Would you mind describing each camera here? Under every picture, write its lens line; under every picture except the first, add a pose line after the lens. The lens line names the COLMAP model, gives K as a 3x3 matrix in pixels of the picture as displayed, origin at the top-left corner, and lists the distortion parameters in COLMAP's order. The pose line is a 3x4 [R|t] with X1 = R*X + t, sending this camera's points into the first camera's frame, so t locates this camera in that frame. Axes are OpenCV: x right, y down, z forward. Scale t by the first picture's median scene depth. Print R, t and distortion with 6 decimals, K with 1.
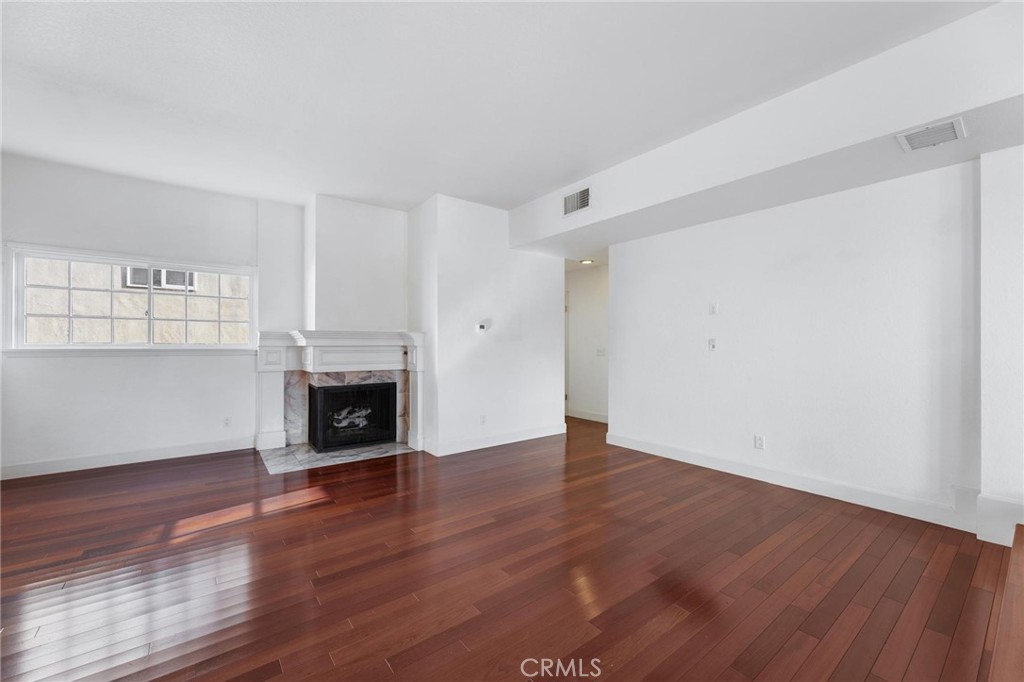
lens RADIAL K [[411.0, 0, 512.0], [0, 411.0, 341.0], [0, 0, 1]] dist [0.000068, -0.000008]
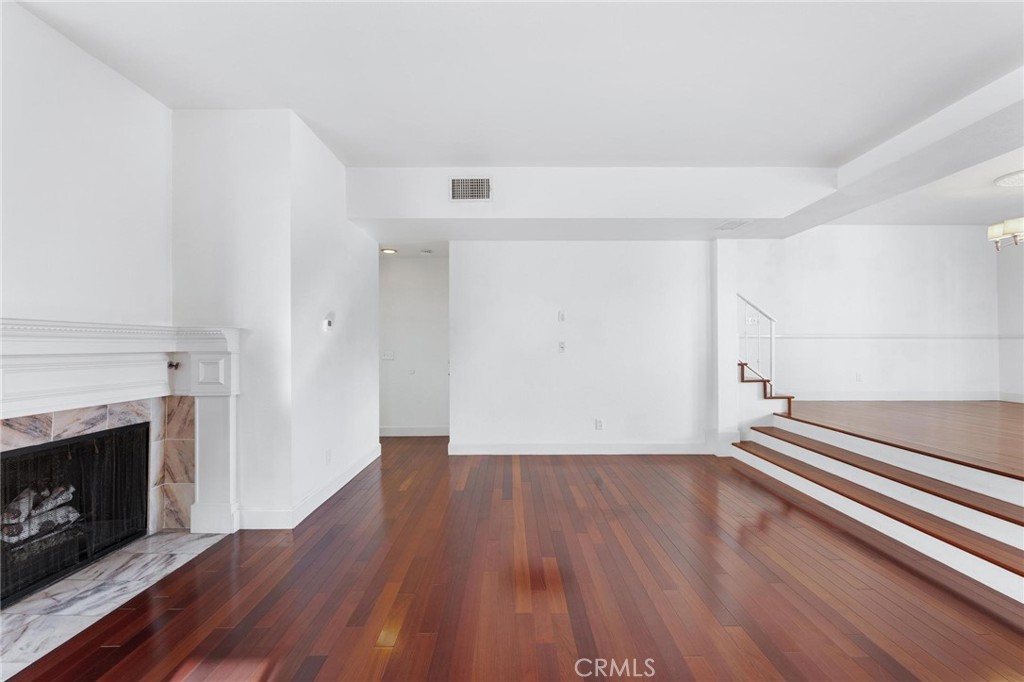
lens RADIAL K [[438.2, 0, 512.0], [0, 438.2, 341.0], [0, 0, 1]] dist [-0.001660, 0.000189]
pose [[0.600539, 0.004746, 0.799582, -0.473366], [-0.002794, 0.999989, -0.003837, -0.002437], [-0.799591, 0.000070, 0.600545, 0.303354]]
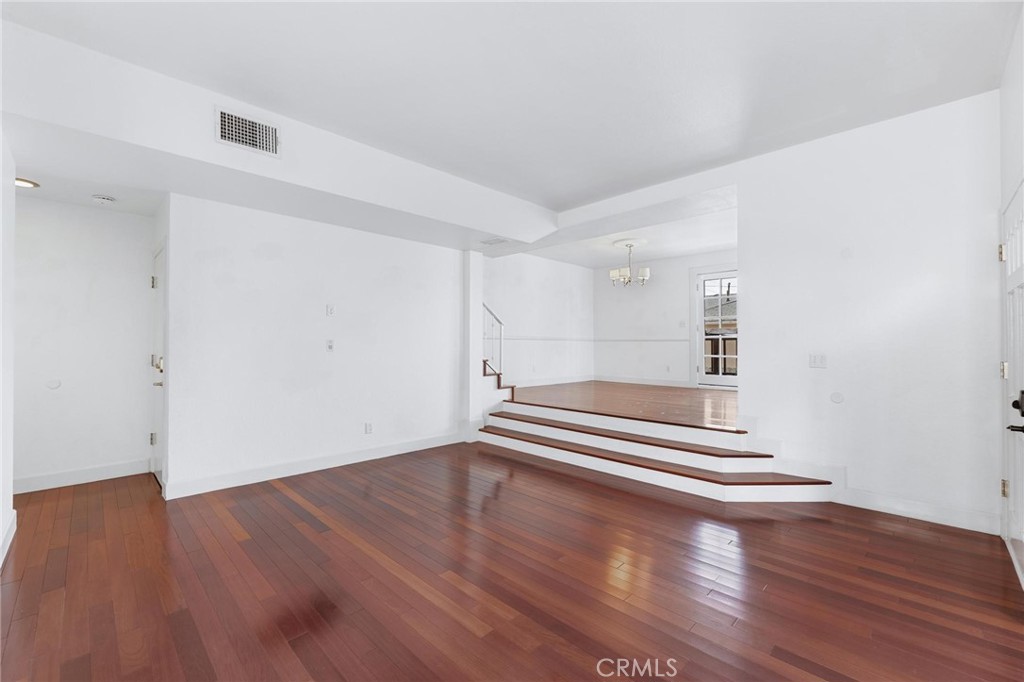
lens RADIAL K [[431.1, 0, 512.0], [0, 431.1, 341.0], [0, 0, 1]] dist [-0.000307, 0.000181]
pose [[-0.136581, 0.007160, 0.990603, -0.510032], [-0.010236, 0.999910, -0.008639, 0.001854], [-0.990576, -0.011319, -0.136496, 0.570415]]
